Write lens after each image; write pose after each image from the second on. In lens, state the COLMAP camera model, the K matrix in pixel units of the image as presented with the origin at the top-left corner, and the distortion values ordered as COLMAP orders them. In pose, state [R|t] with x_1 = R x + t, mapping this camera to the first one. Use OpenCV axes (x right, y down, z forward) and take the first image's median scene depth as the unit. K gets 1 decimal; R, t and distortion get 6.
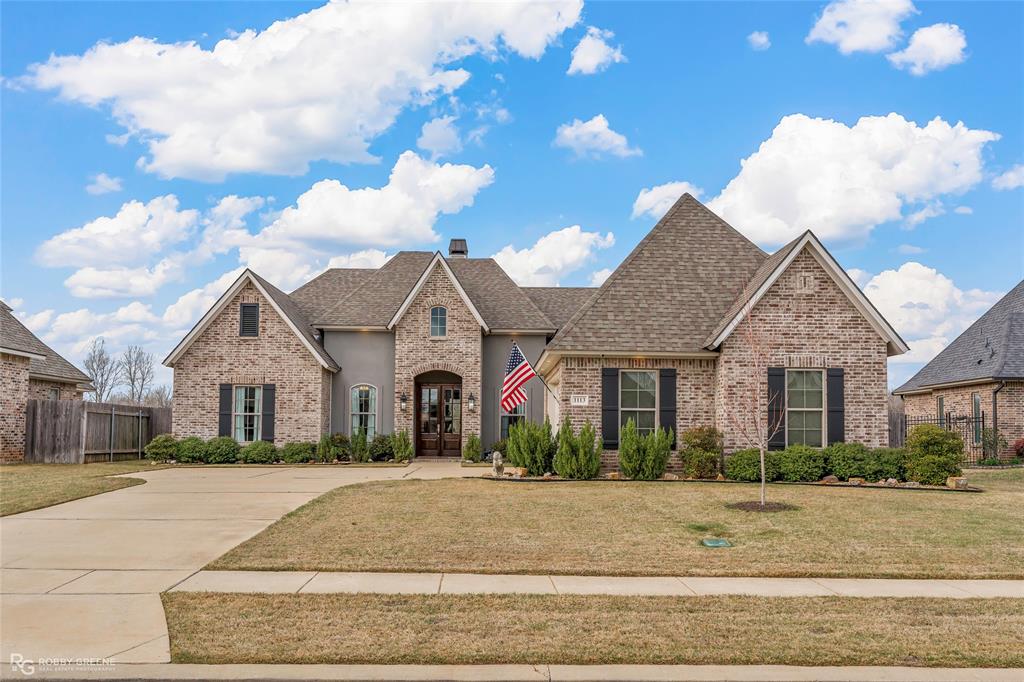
lens RADIAL K [[882.5, 0, 513.4], [0, 882.5, 347.1], [0, 0, 1]] dist [-0.011951, -0.000583]
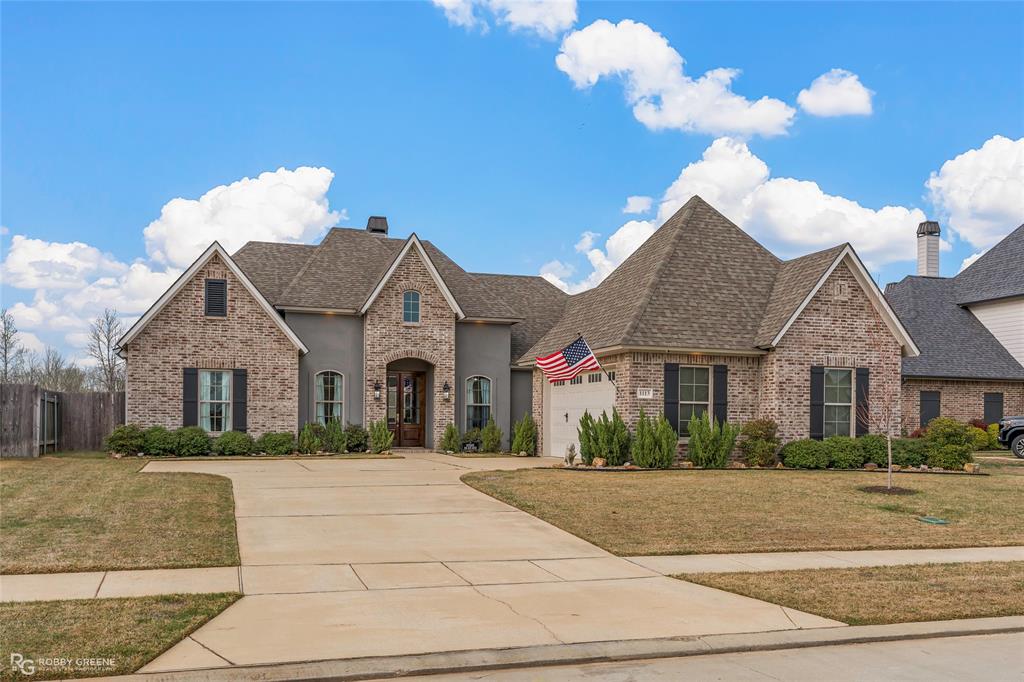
lens RADIAL K [[944.1, 0, 511.9], [0, 944.1, 386.1], [0, 0, 1]] dist [-0.012445, 0.000000]
pose [[0.958844, 0.014099, 0.283584, -0.302599], [-0.031411, 0.997903, 0.056593, -0.005158], [-0.282192, -0.063172, 0.957276, -0.019544]]
